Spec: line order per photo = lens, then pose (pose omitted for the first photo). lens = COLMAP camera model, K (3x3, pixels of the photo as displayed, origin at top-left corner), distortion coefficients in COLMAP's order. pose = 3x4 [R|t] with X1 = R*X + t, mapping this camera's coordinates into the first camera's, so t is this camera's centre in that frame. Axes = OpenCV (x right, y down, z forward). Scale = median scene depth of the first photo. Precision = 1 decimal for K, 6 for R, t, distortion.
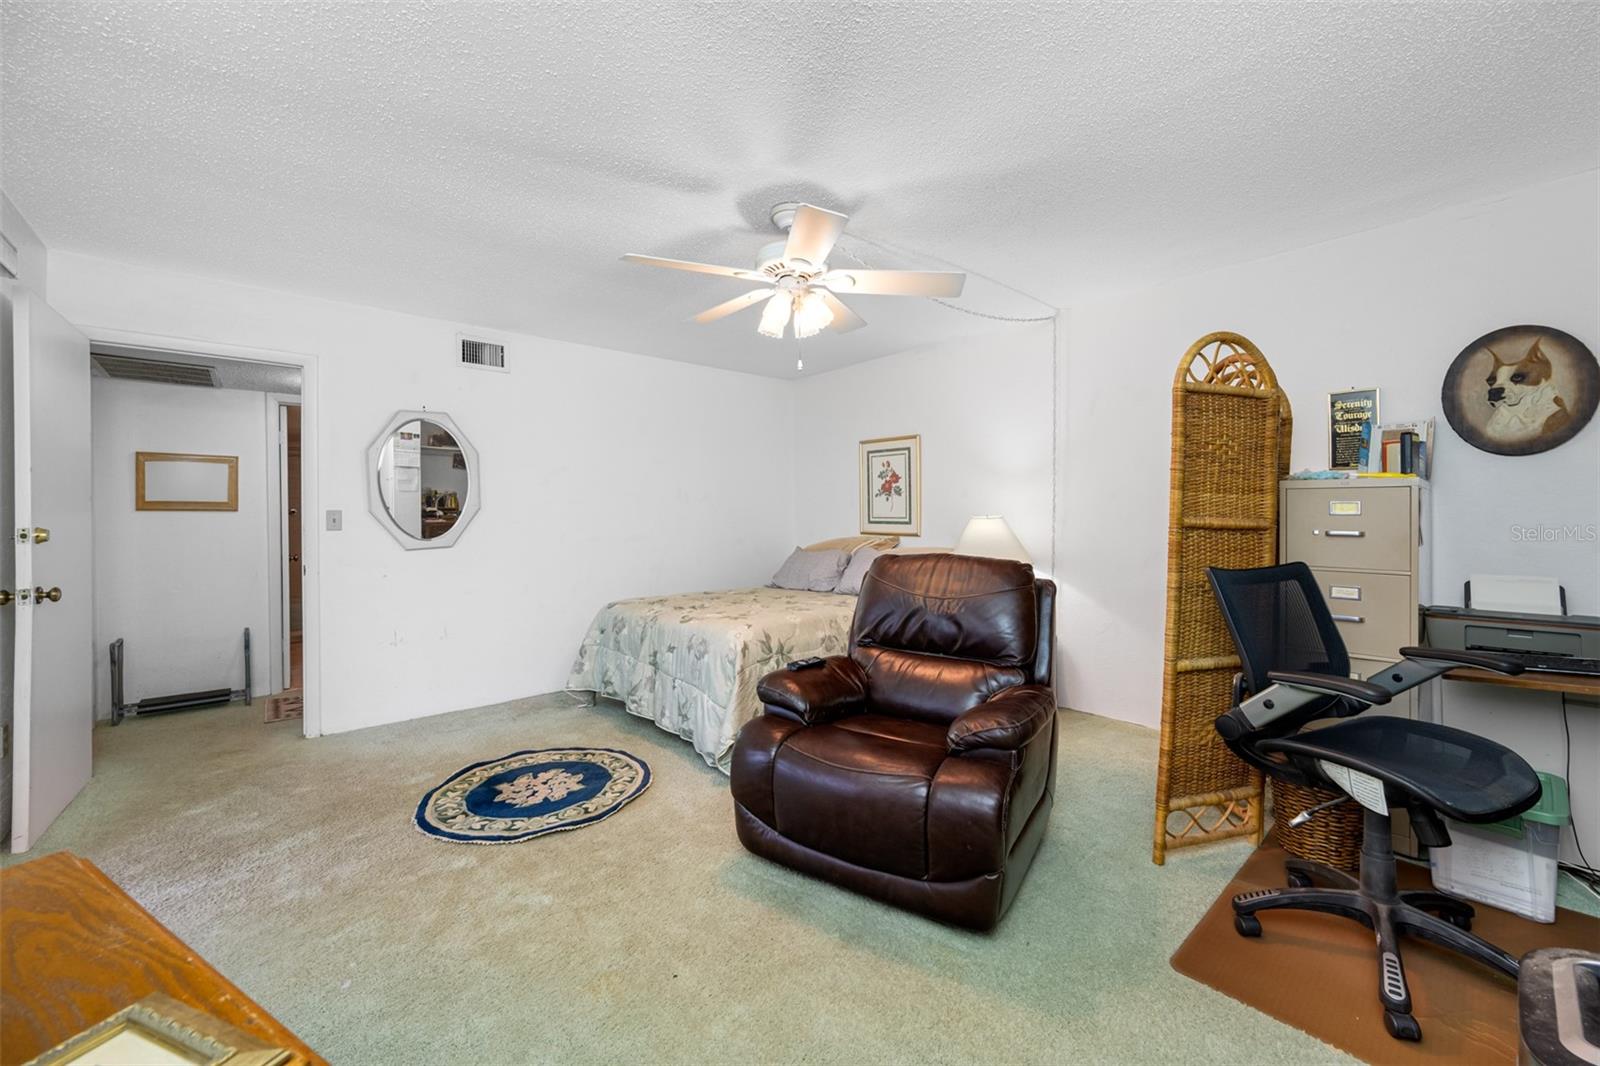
lens RADIAL K [[634.8, 0, 795.2], [0, 634.8, 524.4], [0, 0, 1]] dist [0.000155, -0.000207]
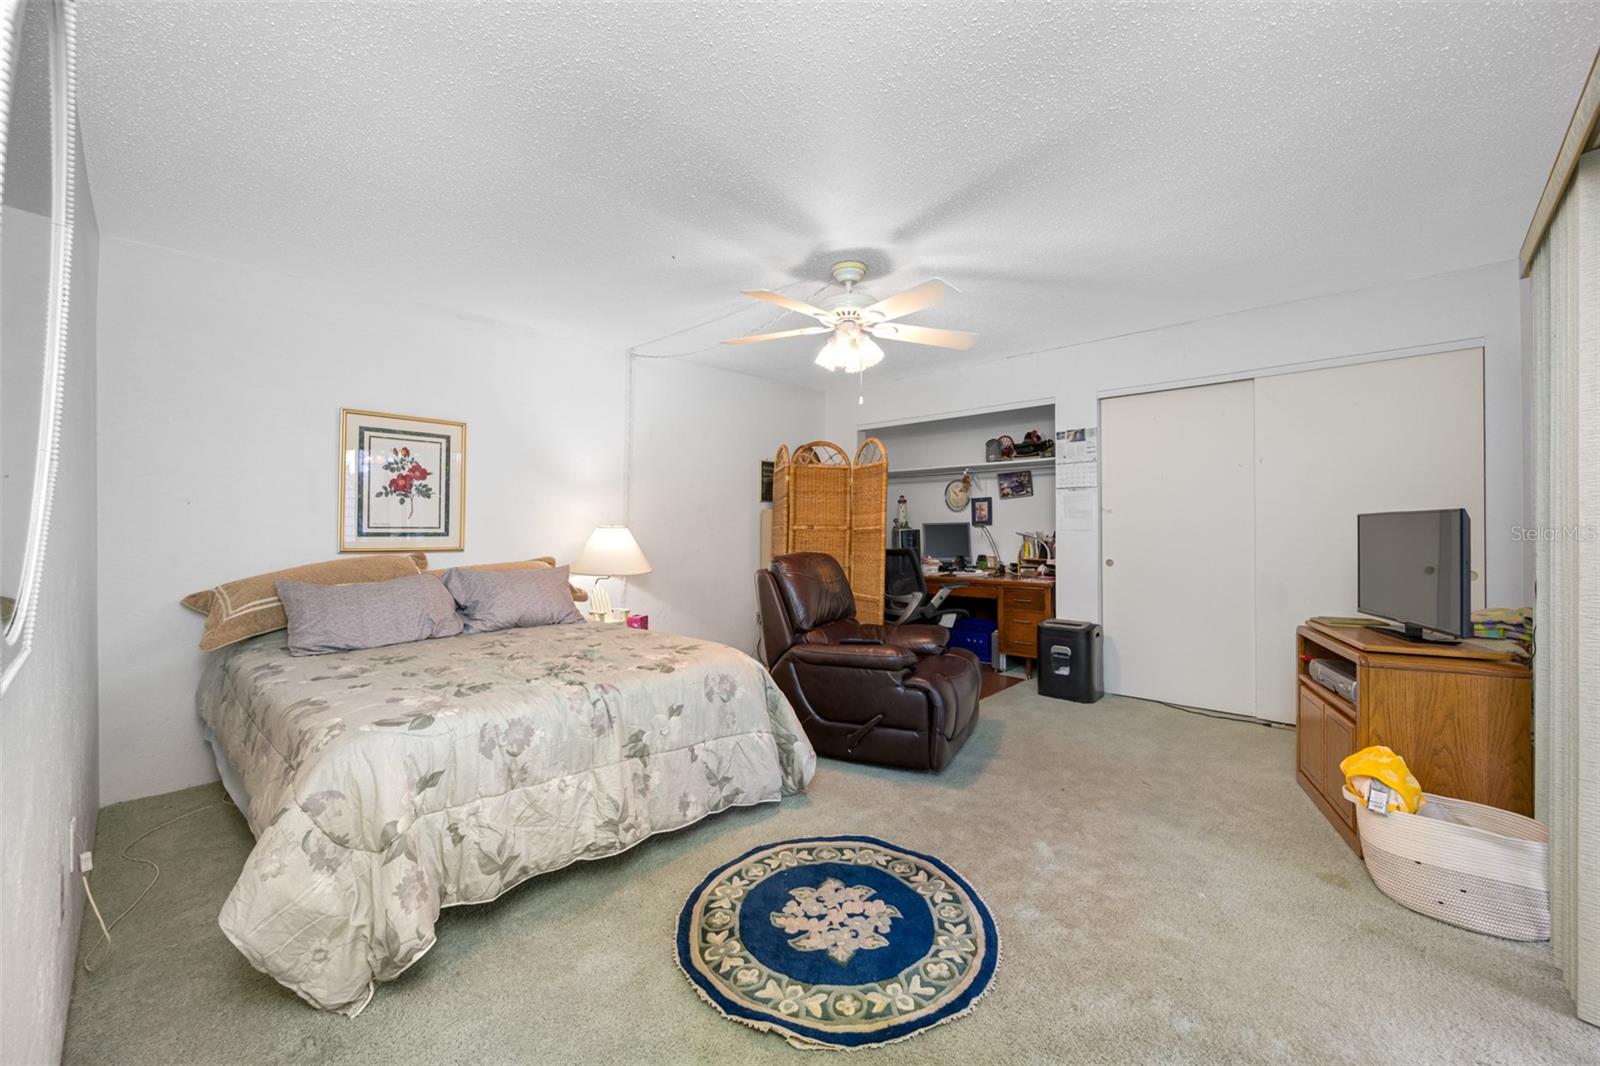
lens RADIAL K [[640.5, 0, 817.6], [0, 640.5, 529.7], [0, 0, 1]] dist [-0.001246, -0.000039]
pose [[-0.112558, -0.001879, 0.993643, -0.882163], [0.017847, 0.999833, 0.003913, -0.003775], [-0.993485, 0.018174, -0.112506, 0.887371]]
